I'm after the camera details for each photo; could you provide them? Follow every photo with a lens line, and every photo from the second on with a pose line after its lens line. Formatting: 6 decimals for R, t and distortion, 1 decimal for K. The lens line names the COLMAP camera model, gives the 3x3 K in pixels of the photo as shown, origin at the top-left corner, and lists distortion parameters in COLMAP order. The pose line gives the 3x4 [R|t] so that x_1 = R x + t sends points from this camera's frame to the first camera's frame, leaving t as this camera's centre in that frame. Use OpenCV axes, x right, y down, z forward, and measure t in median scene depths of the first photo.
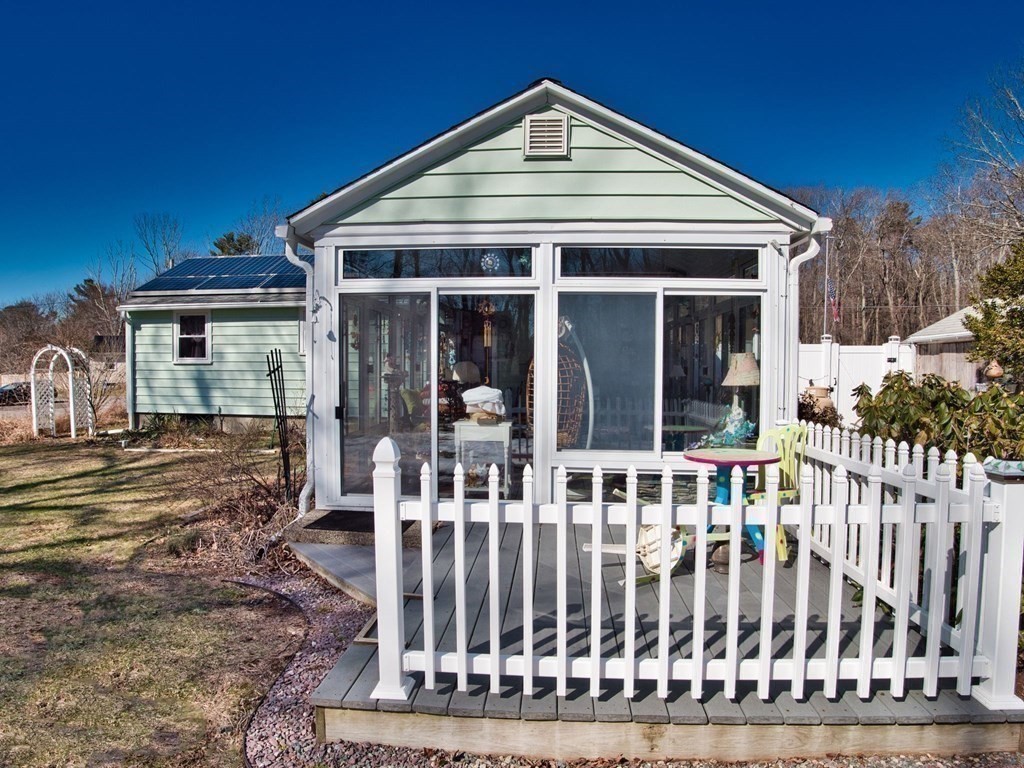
lens RADIAL K [[610.7, 0, 500.9], [0, 610.7, 388.4], [0, 0, 1]] dist [-0.126247, 0.039792]
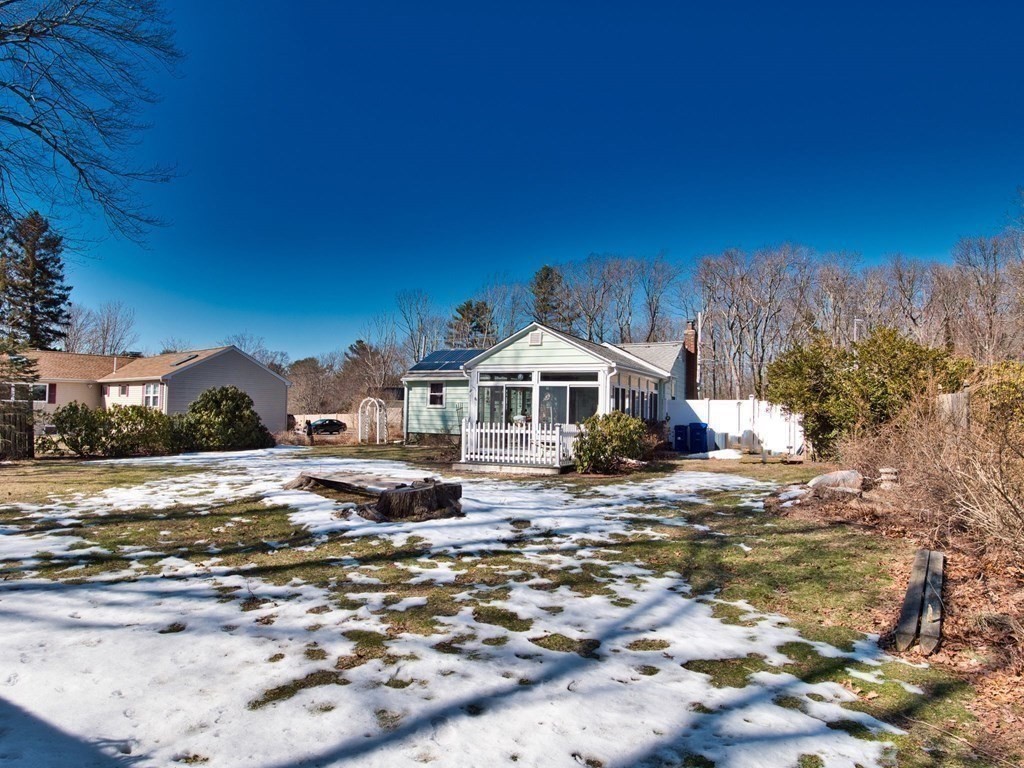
lens RADIAL K [[610.7, 0, 500.9], [0, 610.7, 388.4], [0, 0, 1]] dist [-0.126247, 0.039792]
pose [[0.930158, 0.001195, -0.367158, 0.430242], [-0.031450, 0.996579, -0.076434, 0.042827], [0.365810, 0.082643, 0.927013, -0.818679]]
